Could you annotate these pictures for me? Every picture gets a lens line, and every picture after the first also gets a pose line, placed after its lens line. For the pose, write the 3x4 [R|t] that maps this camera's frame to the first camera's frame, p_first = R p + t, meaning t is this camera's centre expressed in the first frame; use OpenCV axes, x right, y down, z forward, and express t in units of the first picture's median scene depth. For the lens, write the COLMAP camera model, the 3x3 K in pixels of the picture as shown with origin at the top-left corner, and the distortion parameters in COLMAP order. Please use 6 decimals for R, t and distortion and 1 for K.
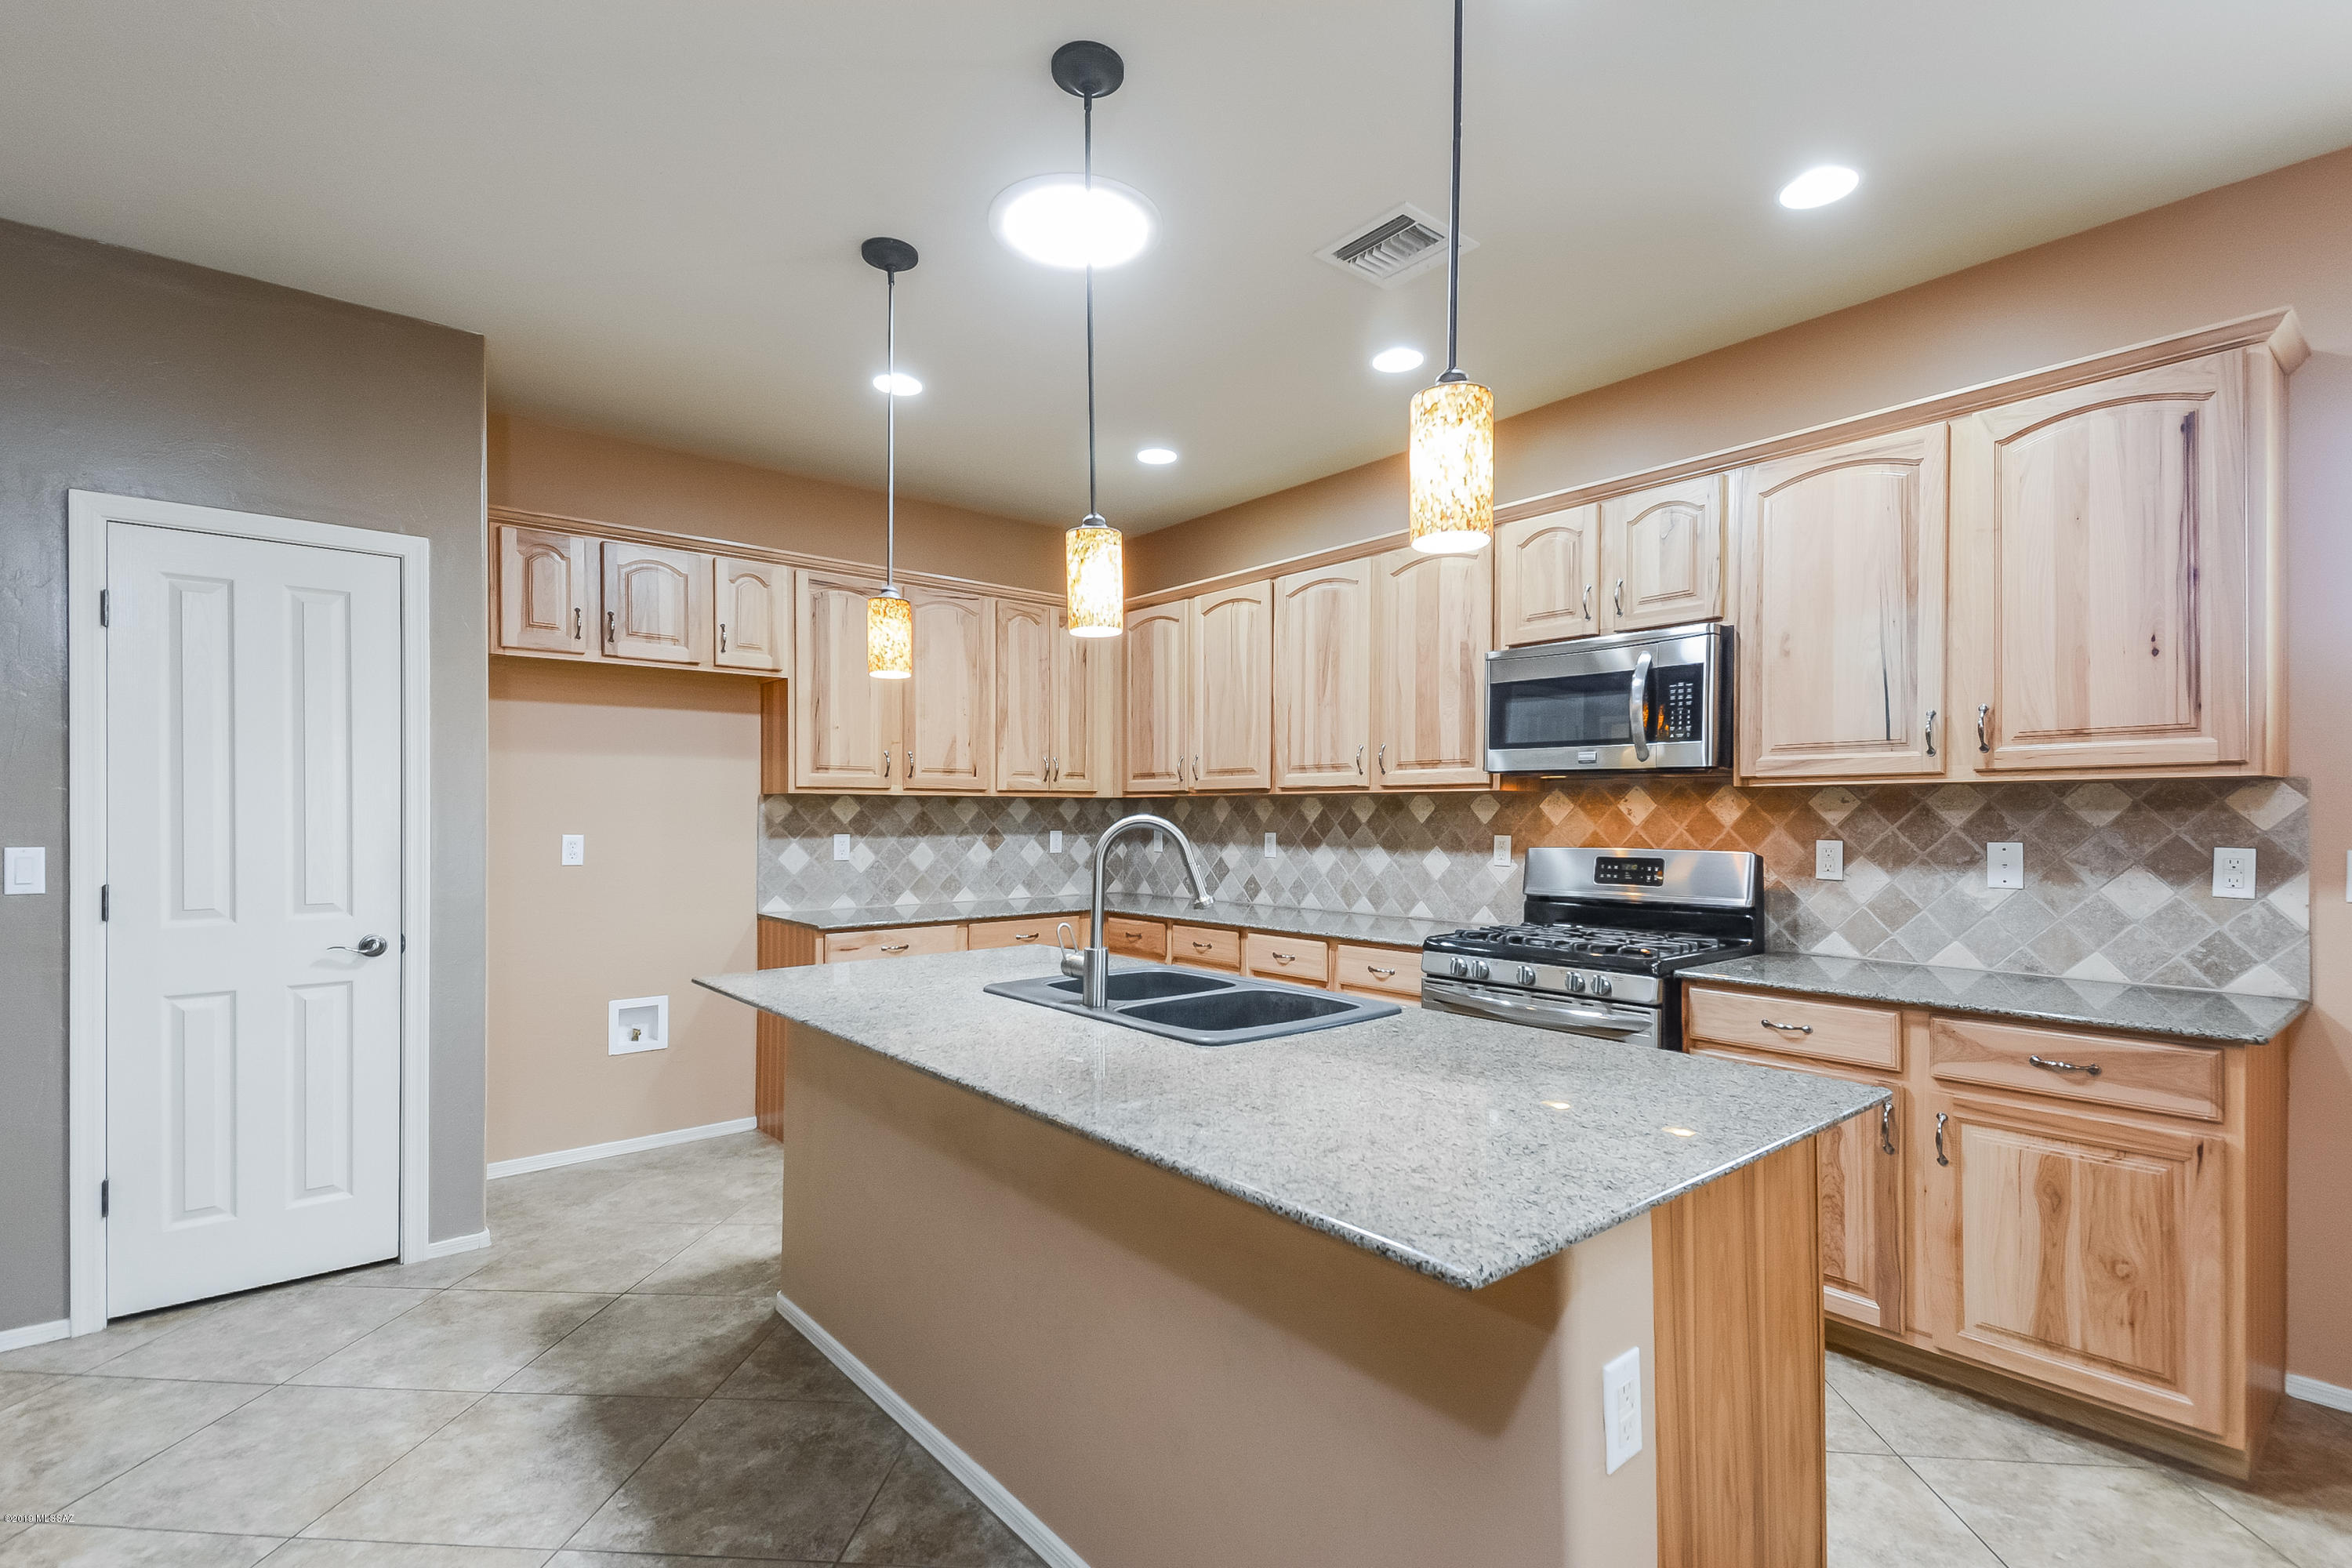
lens RADIAL K [[1085.8, 0, 1175.0], [0, 1085.8, 819.8], [0, 0, 1]] dist [0.001124, -0.000075]
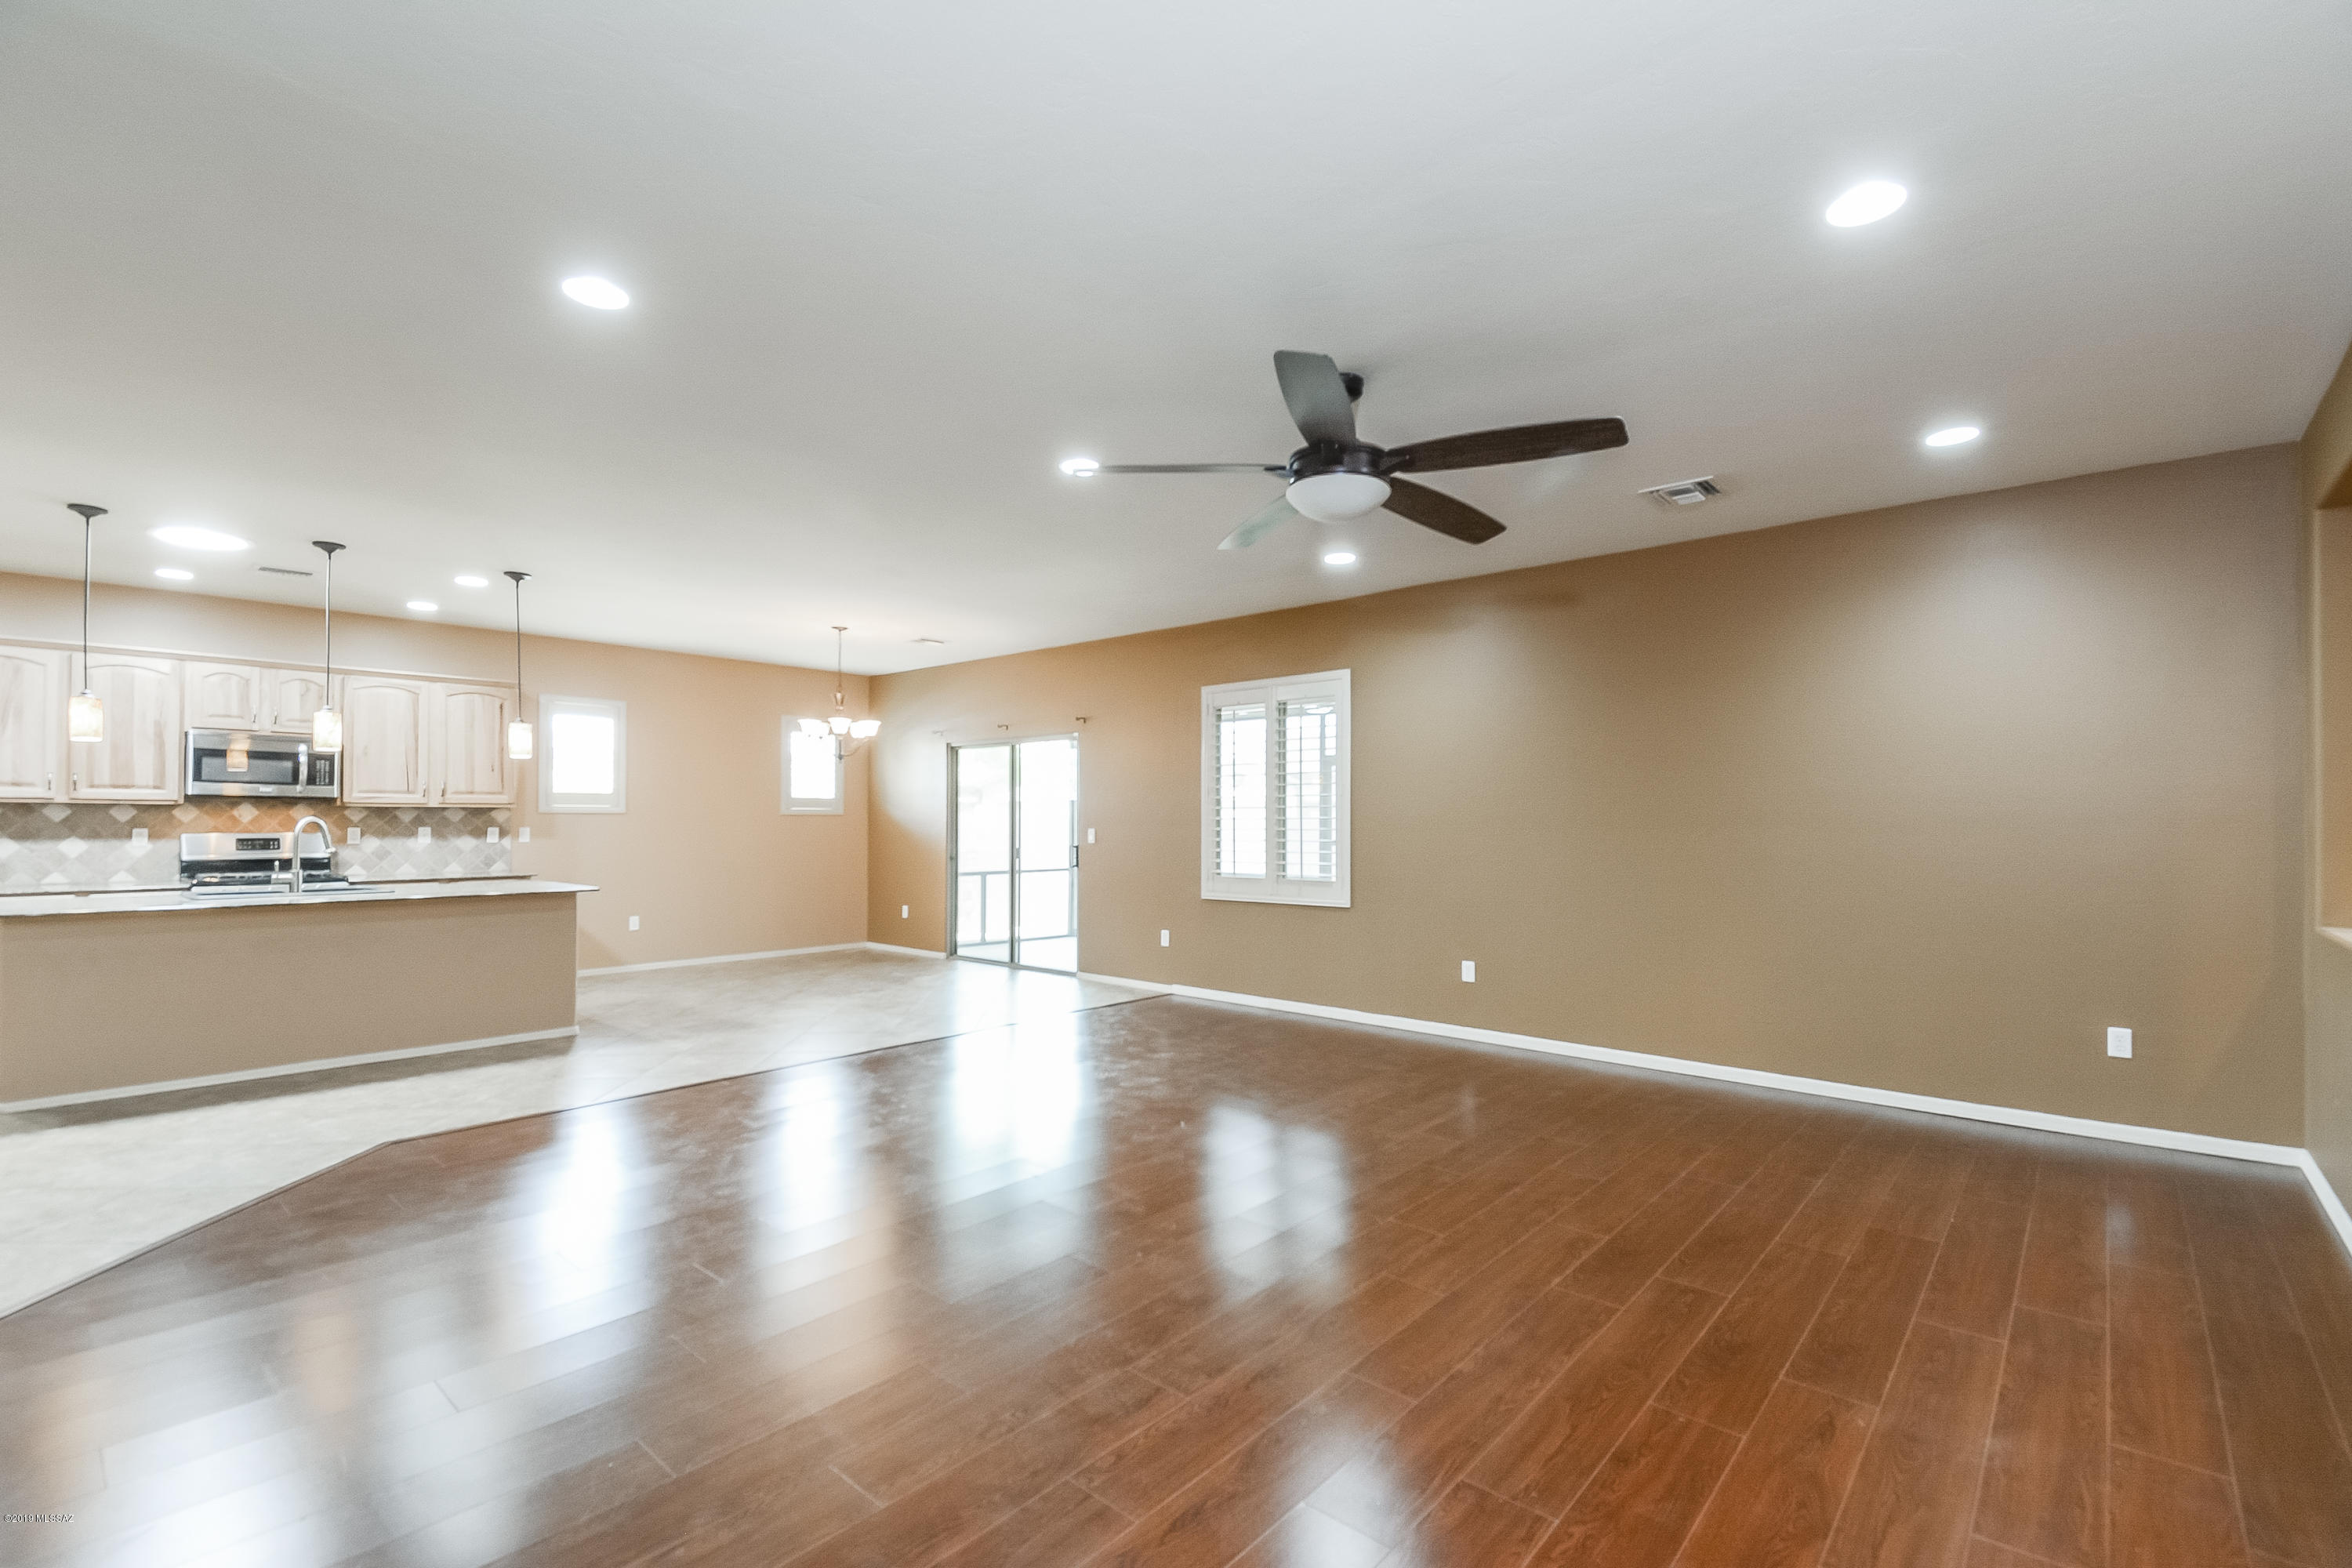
lens RADIAL K [[1044.8, 0, 1174.3], [0, 1044.8, 807.0], [0, 0, 1]] dist [-0.000984, -0.000195]
pose [[-0.146556, 0.010033, 0.989151, -2.012182], [0.000416, 0.999949, -0.010081, -0.003097], [-0.989202, -0.001066, -0.146553, -0.484274]]
